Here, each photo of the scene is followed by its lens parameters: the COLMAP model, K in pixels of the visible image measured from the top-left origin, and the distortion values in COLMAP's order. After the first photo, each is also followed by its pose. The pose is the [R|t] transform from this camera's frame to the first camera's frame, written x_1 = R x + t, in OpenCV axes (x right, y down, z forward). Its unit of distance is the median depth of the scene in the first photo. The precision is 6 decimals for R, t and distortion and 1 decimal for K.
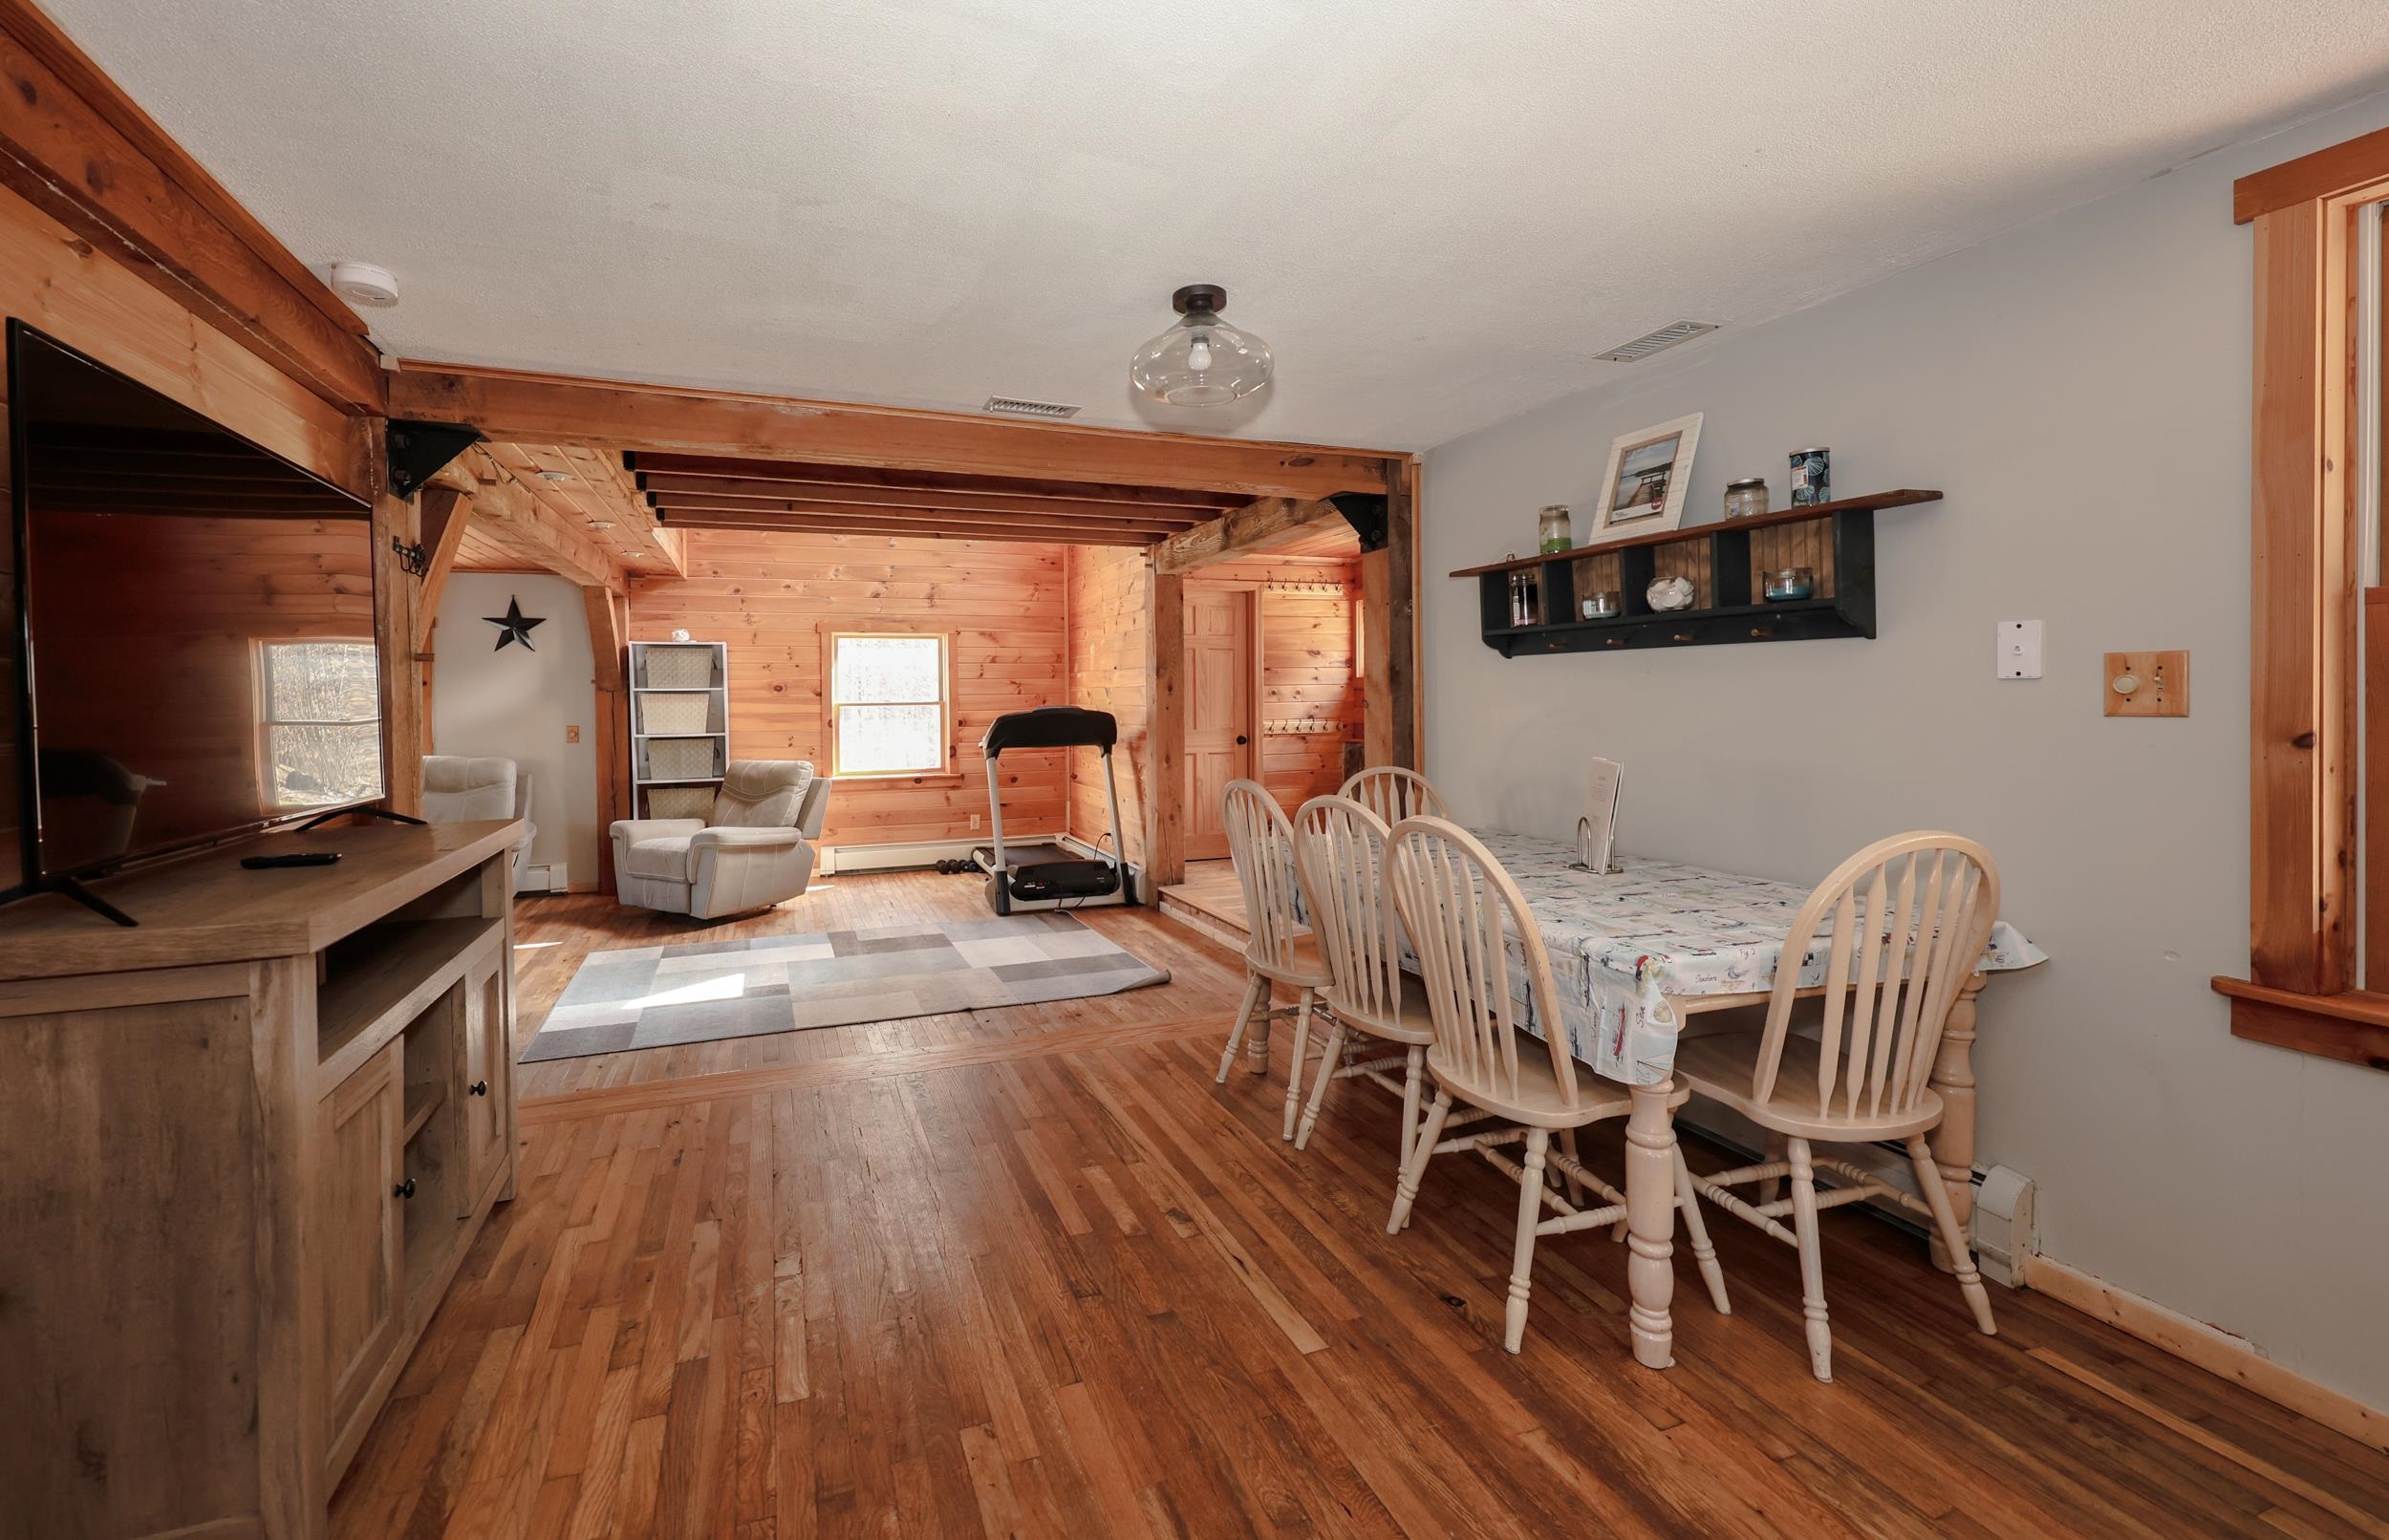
lens RADIAL K [[988.5, 0, 1142.0], [0, 988.5, 706.2], [0, 0, 1]] dist [0.004775, 0.000107]
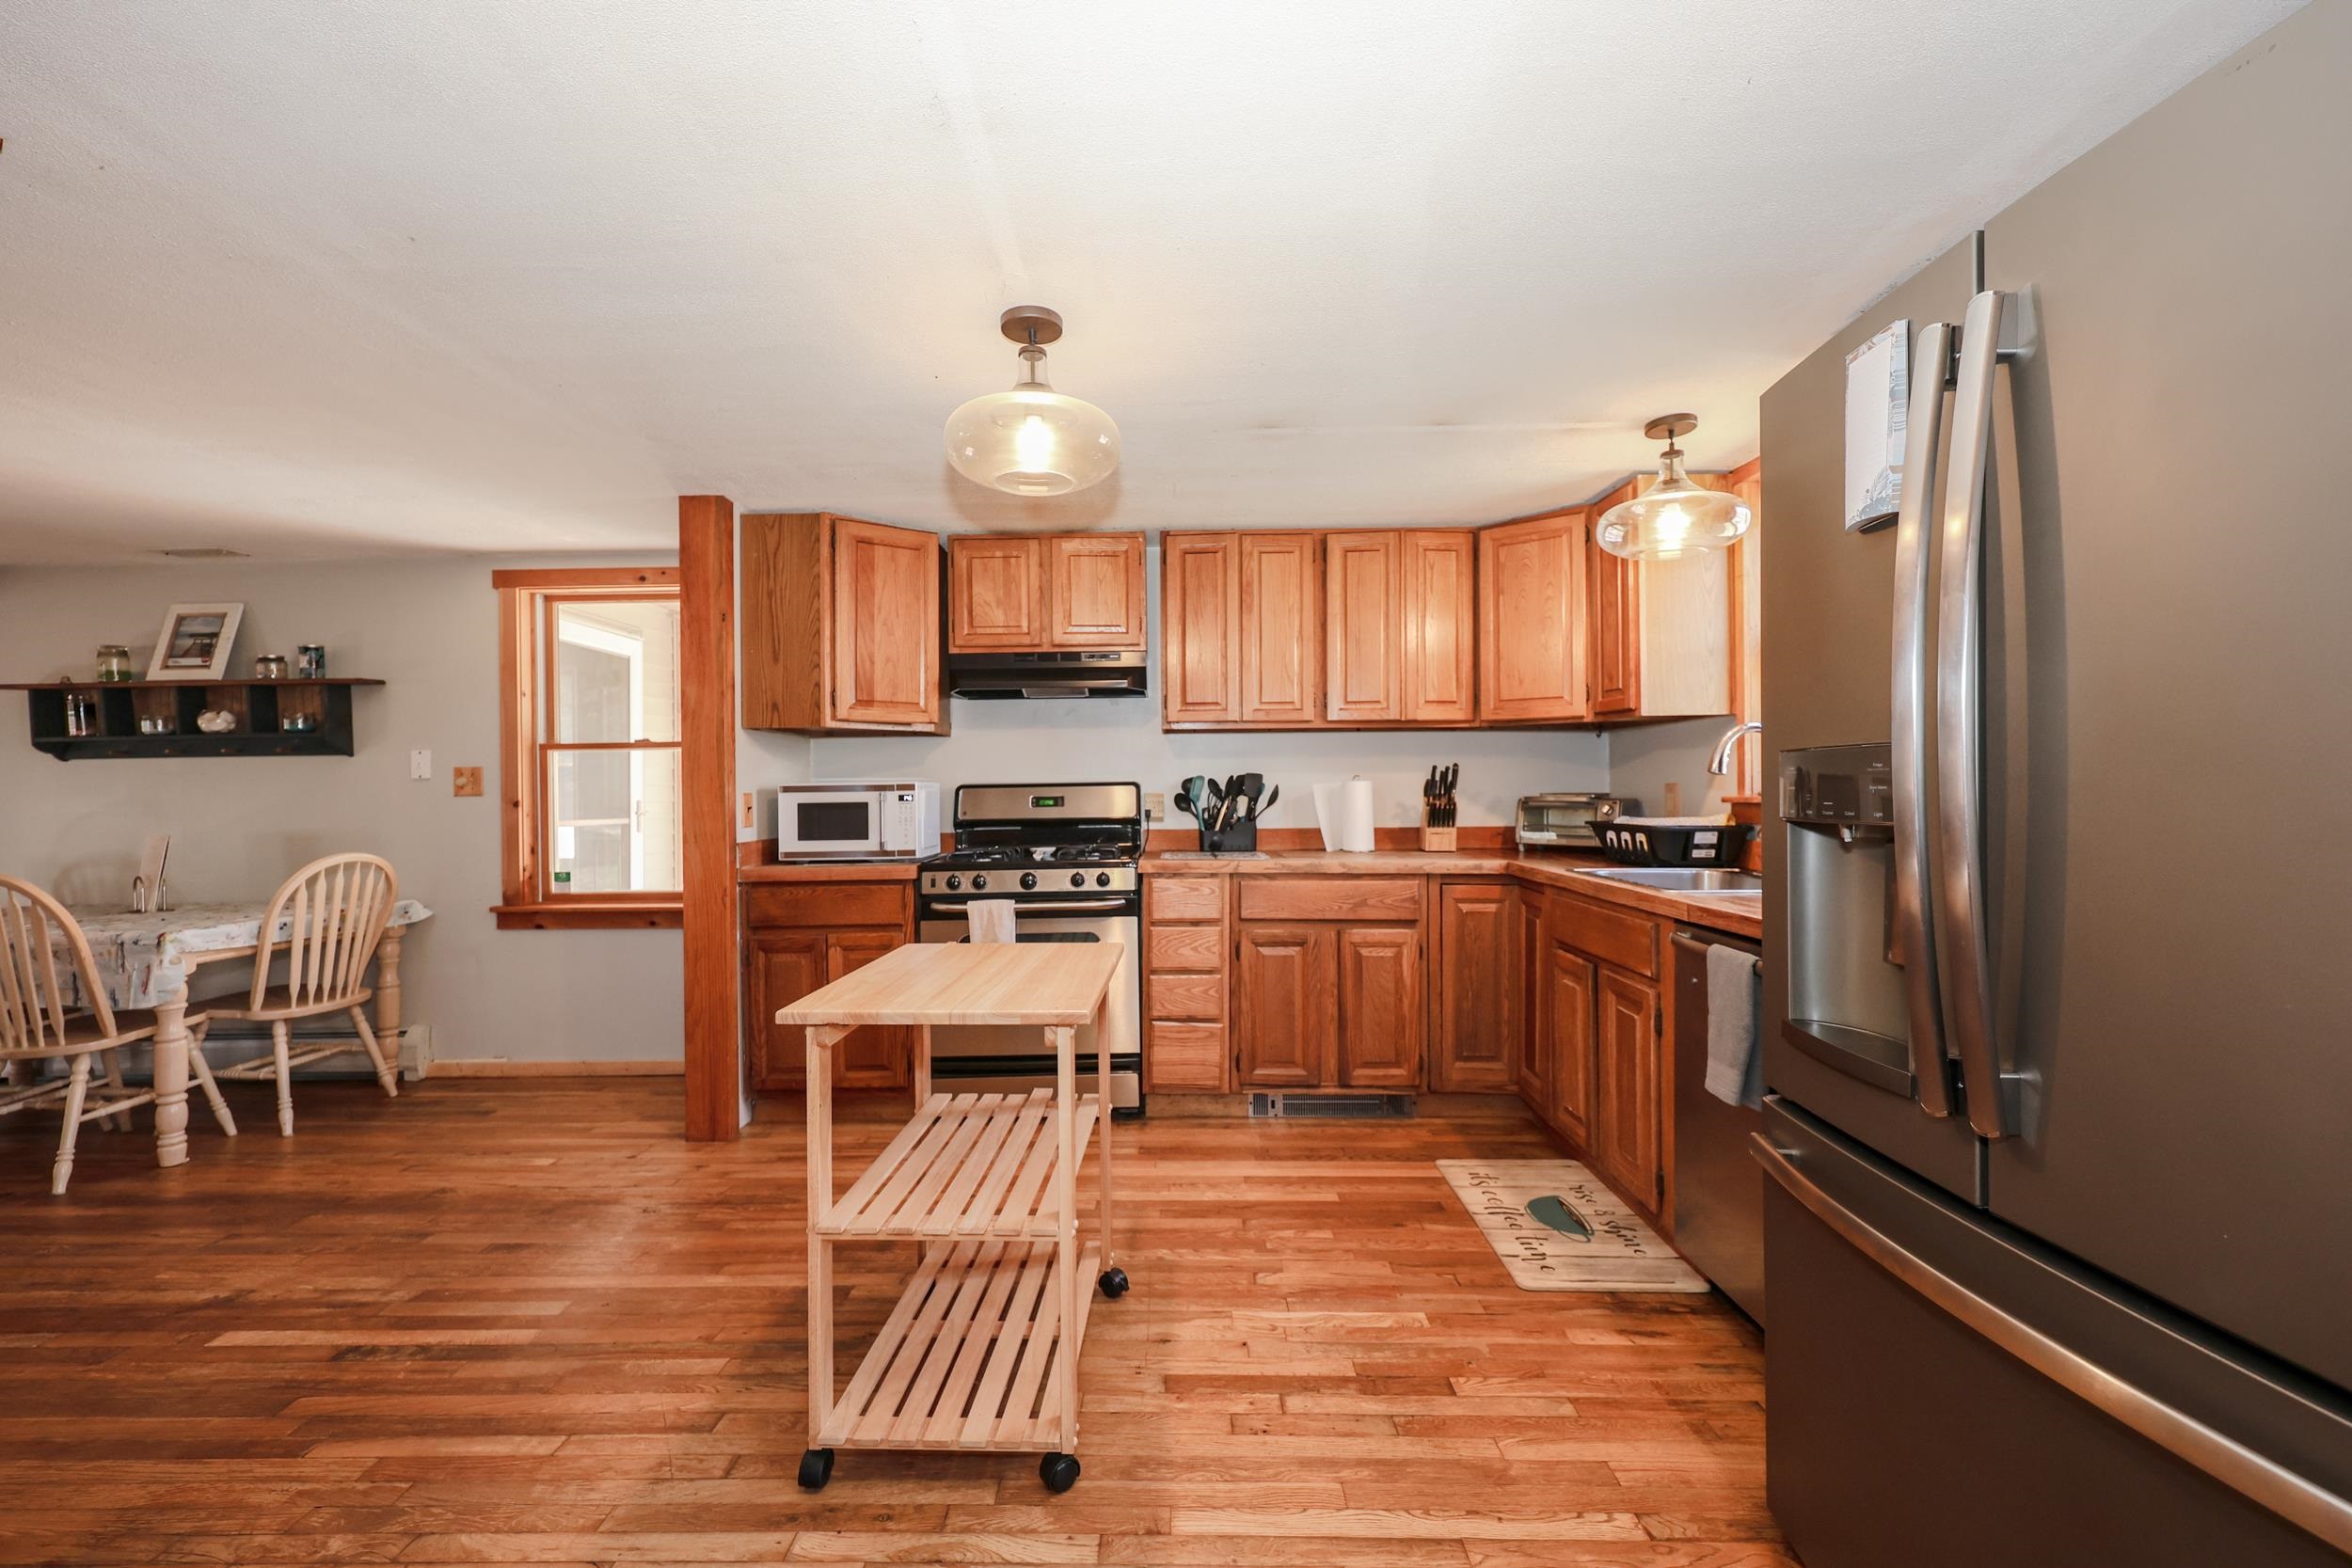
lens RADIAL K [[953.8, 0, 1172.6], [0, 953.8, 777.0], [0, 0, 1]] dist [0.000463, -0.000385]
pose [[0.359729, 0.005437, 0.933041, -0.388083], [0.024409, 0.999586, -0.015236, 0.035783], [-0.932737, 0.028255, 0.359447, -1.153301]]
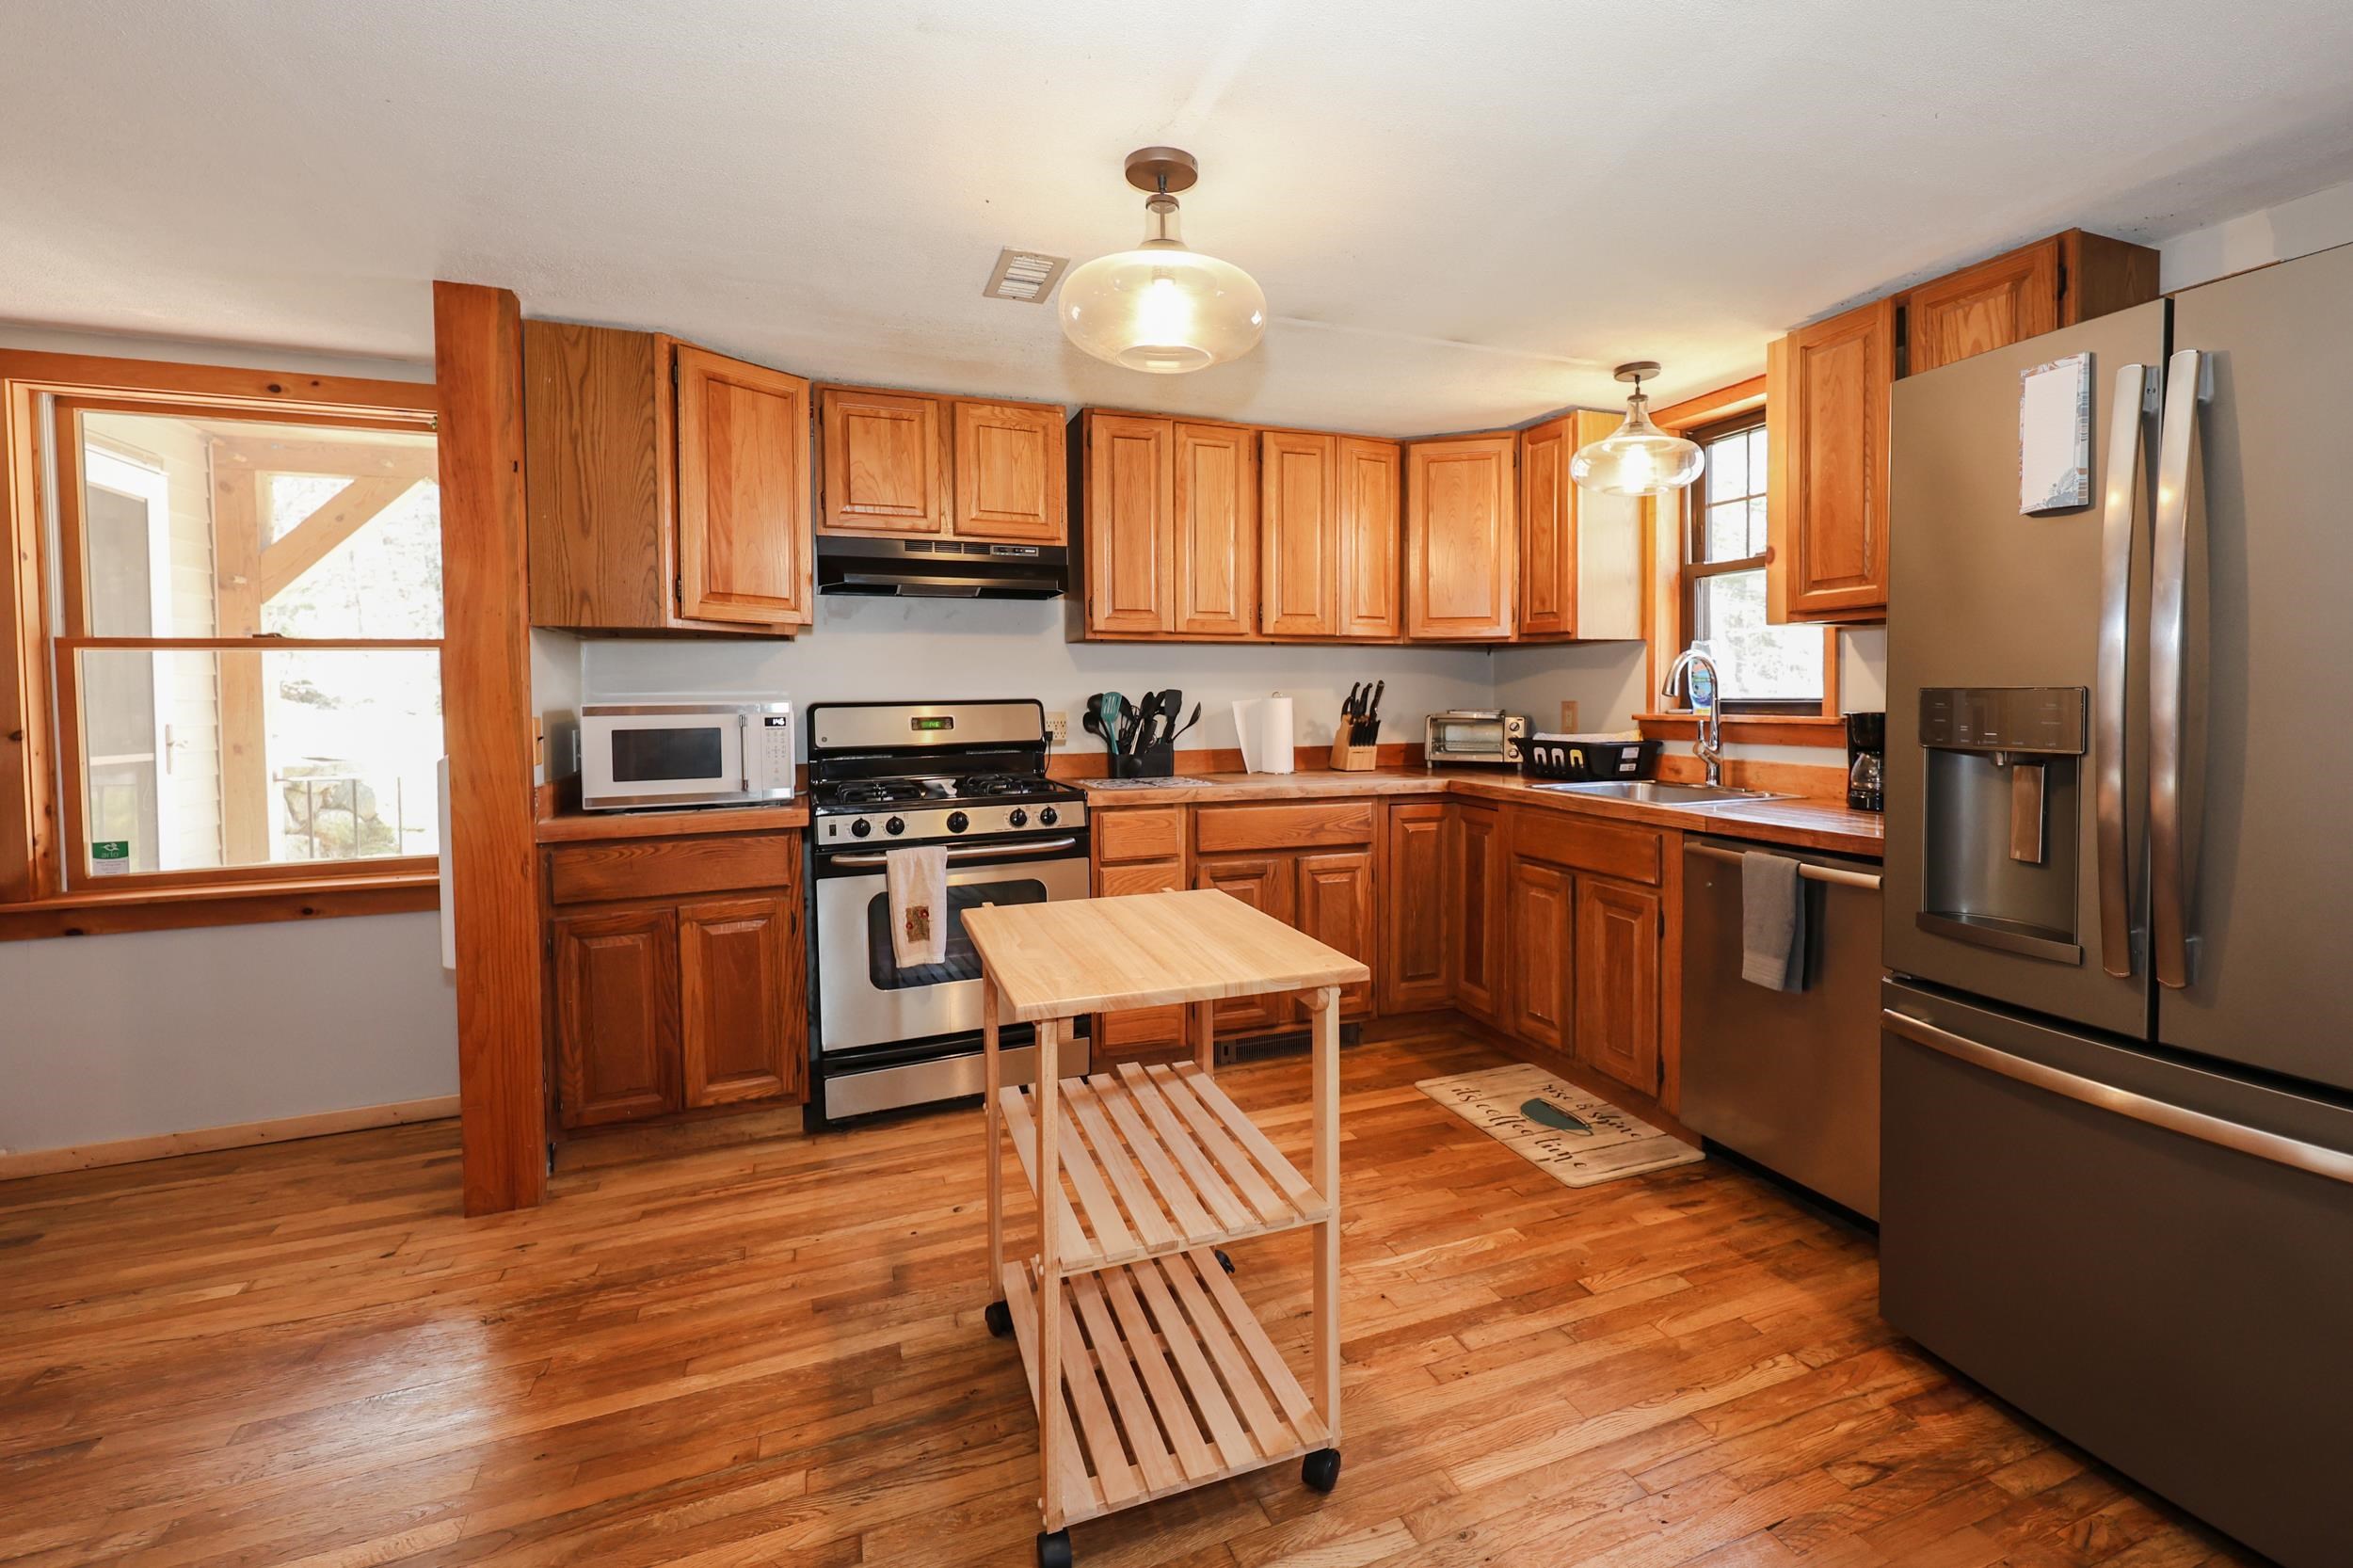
lens RADIAL K [[1063.8, 0, 1294.0], [0, 1063.8, 712.9], [0, 0, 1]] dist [0.000839, -0.000297]
pose [[-0.058299, -0.022198, 0.998052, -0.472179], [0.022364, 0.999473, 0.023536, 0.004239], [-0.998049, 0.023692, -0.057772, -0.710150]]
